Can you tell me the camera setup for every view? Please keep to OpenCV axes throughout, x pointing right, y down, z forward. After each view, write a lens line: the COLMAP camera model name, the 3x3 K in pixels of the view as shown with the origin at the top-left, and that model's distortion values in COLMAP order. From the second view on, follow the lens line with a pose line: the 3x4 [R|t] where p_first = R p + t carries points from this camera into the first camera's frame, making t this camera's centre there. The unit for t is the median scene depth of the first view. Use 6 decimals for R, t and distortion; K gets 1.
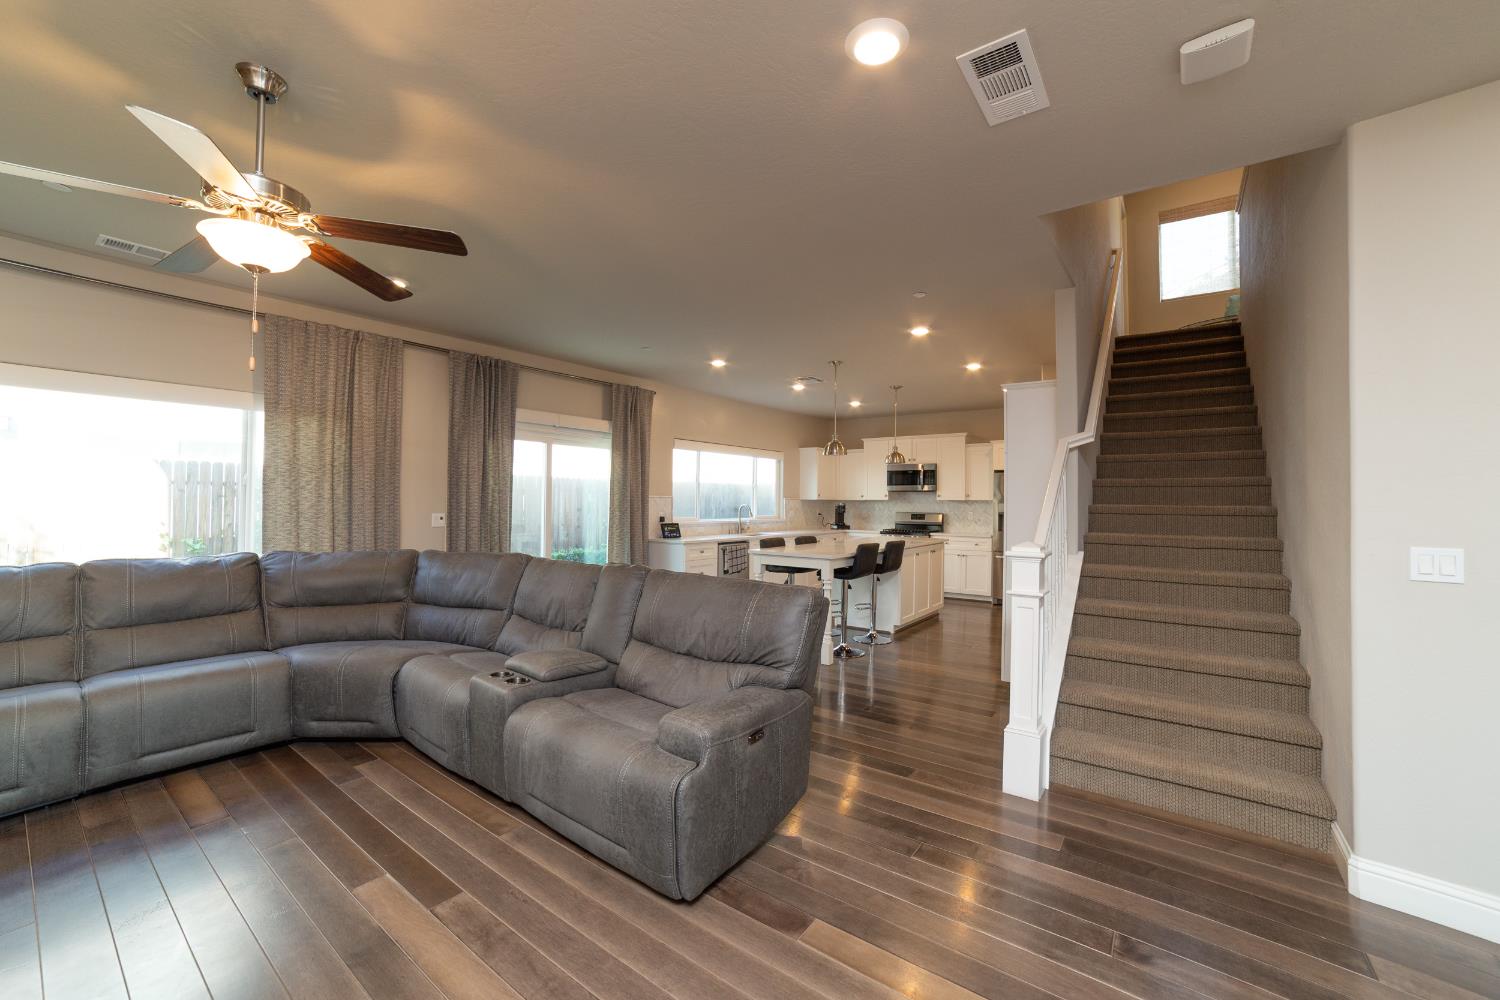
lens RADIAL K [[610.9, 0, 758.5], [0, 610.9, 503.1], [0, 0, 1]] dist [-0.089673, 0.034962]
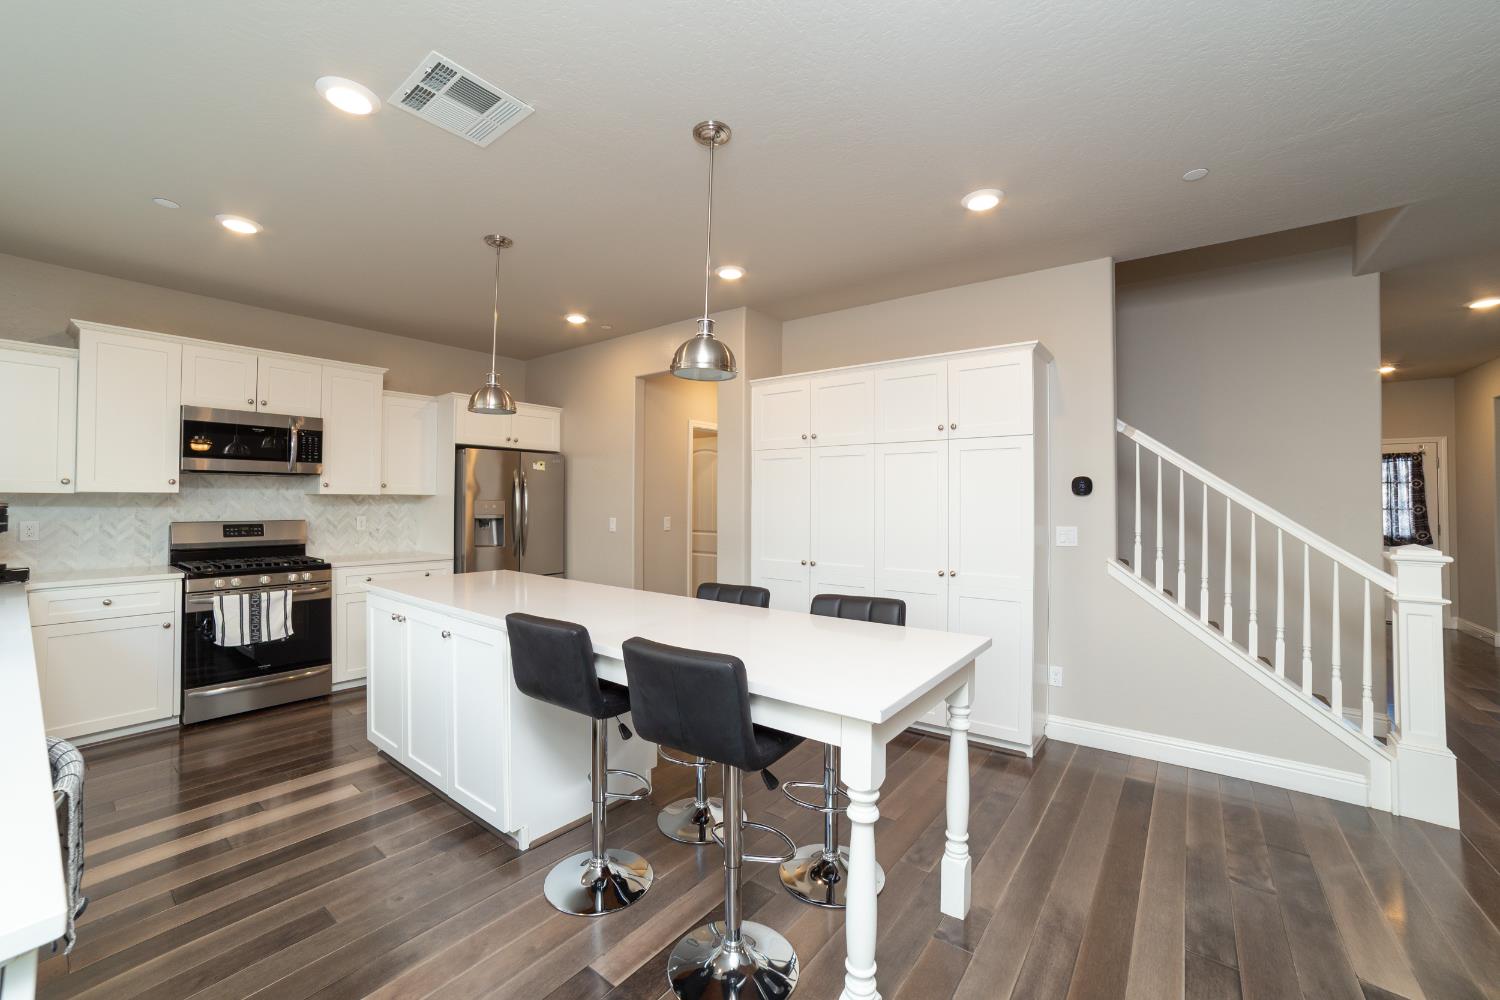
lens RADIAL K [[591.1, 0, 749.1], [0, 591.1, 493.6], [0, 0, 1]] dist [-0.089893, 0.030168]
pose [[0.033716, 0.001273, 0.999431, -0.148588], [-0.002961, 0.999995, -0.001174, -0.005806], [-0.999427, -0.002920, 0.033719, 0.642336]]
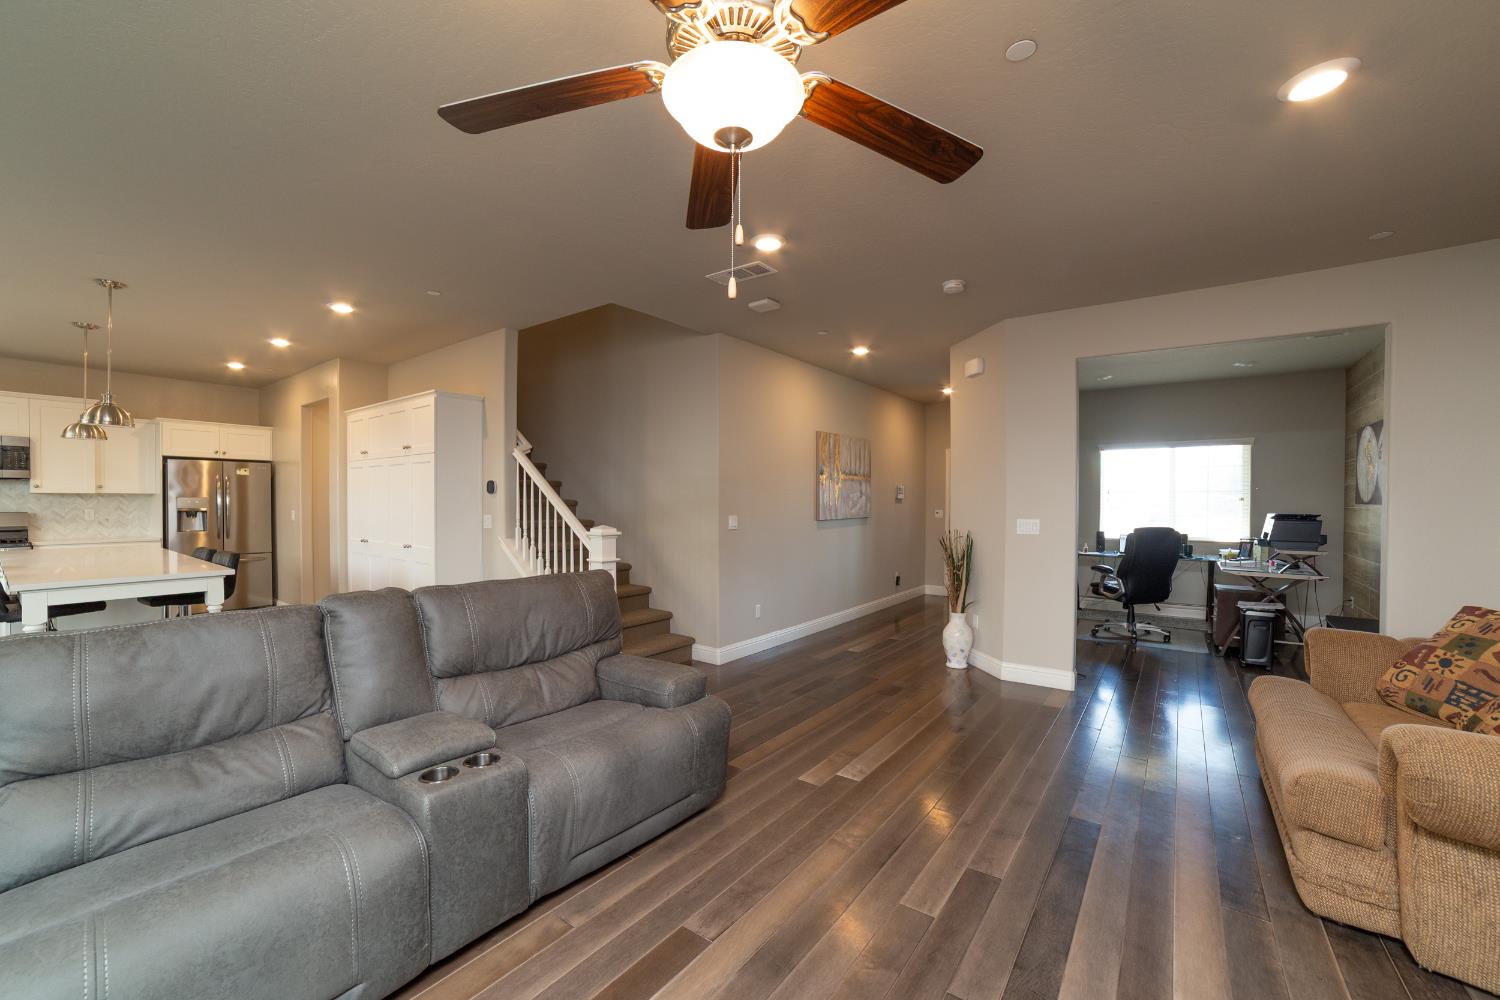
lens RADIAL K [[591.1, 0, 749.1], [0, 591.1, 493.6], [0, 0, 1]] dist [-0.089893, 0.030168]
pose [[0.006020, 0.000834, 0.999982, -0.314711], [-0.001357, 0.999999, -0.000826, -0.004590], [-0.999981, -0.001352, 0.006021, 0.199329]]
